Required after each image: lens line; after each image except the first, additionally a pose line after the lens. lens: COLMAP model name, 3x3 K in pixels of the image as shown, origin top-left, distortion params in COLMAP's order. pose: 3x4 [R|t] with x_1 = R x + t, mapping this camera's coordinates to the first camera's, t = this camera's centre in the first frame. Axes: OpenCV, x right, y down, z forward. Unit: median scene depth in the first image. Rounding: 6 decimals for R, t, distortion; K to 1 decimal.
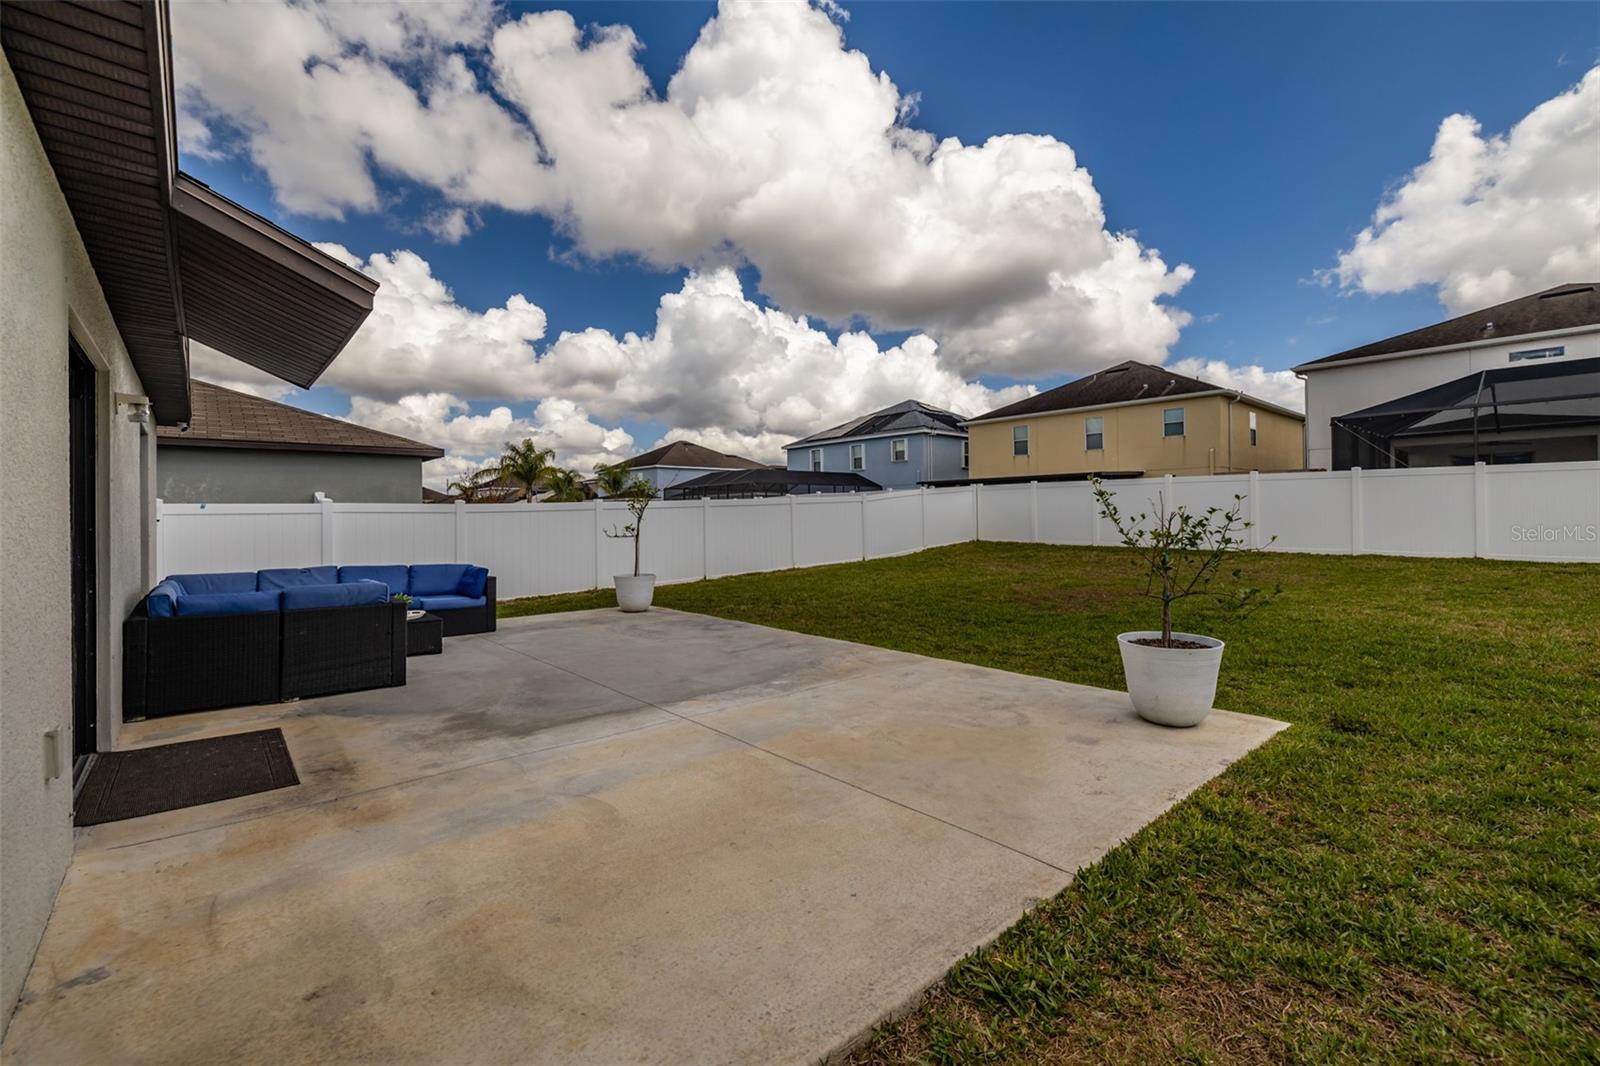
lens RADIAL K [[691.6, 0, 800.0], [0, 691.6, 533.0], [0, 0, 1]] dist [0.000460, -0.000316]
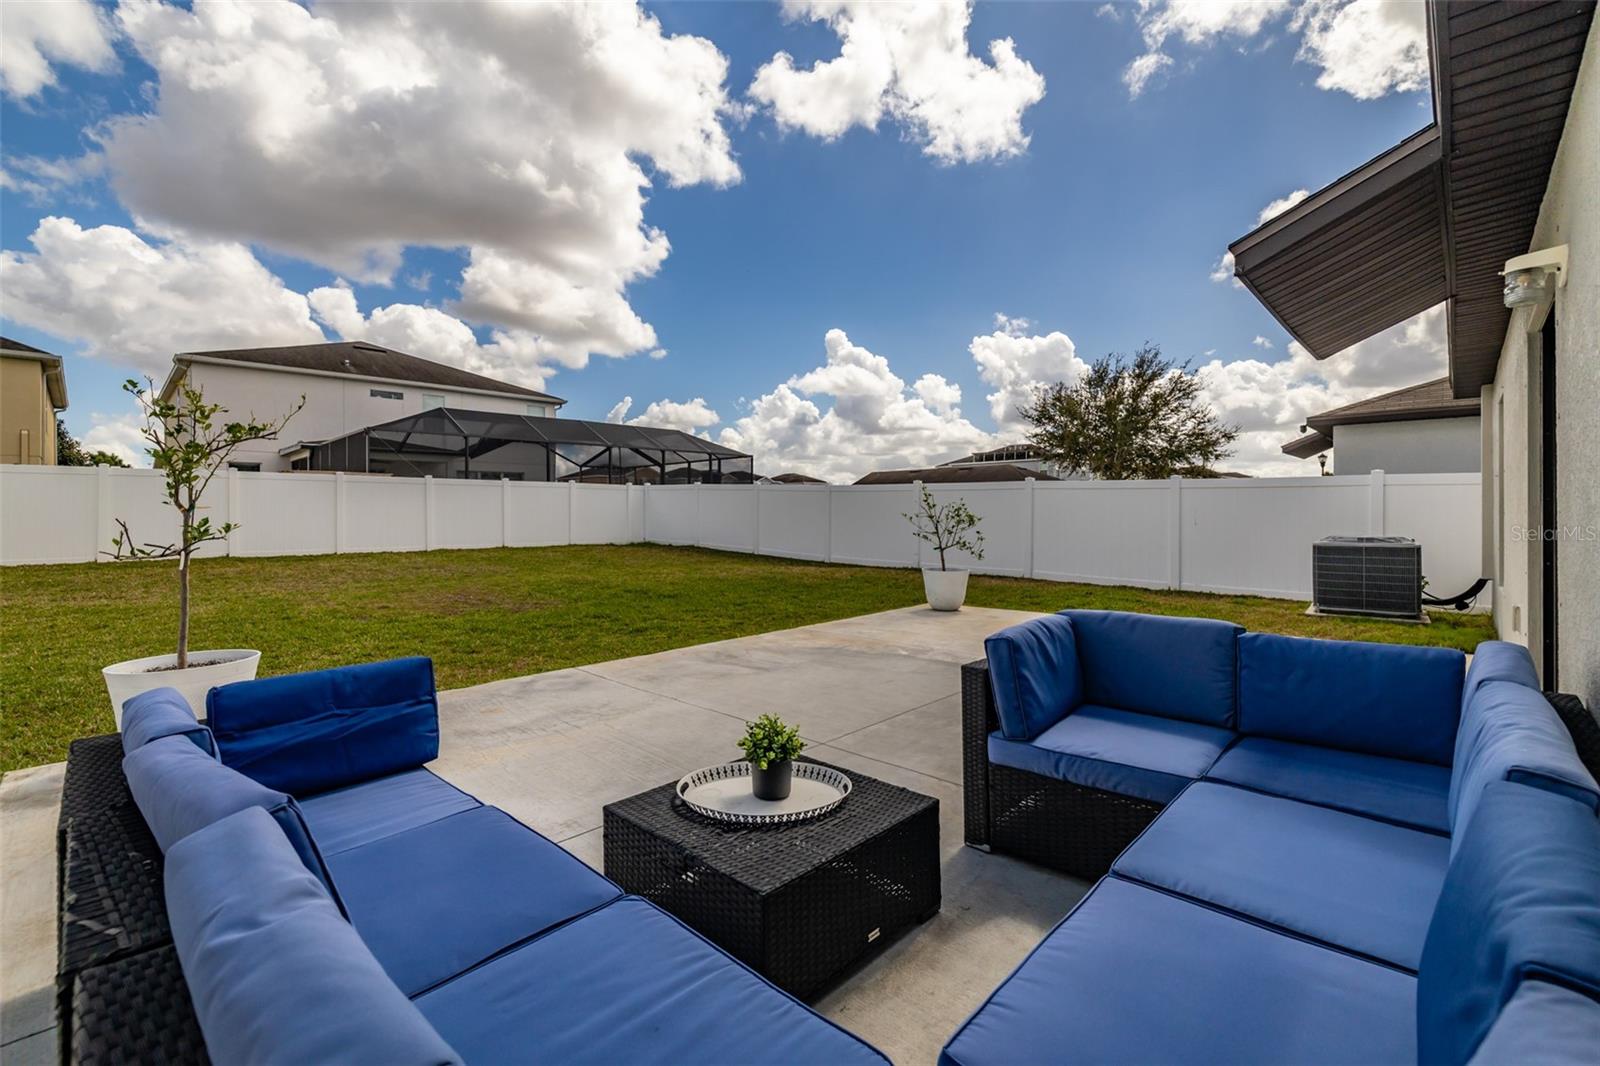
lens RADIAL K [[691.6, 0, 800.0], [0, 691.6, 533.0], [0, 0, 1]] dist [0.000460, -0.000316]
pose [[-0.094007, -0.008385, 0.995536, -0.477377], [0.001594, 0.999962, 0.008573, -0.001793], [-0.995570, 0.002393, -0.093990, 0.527831]]
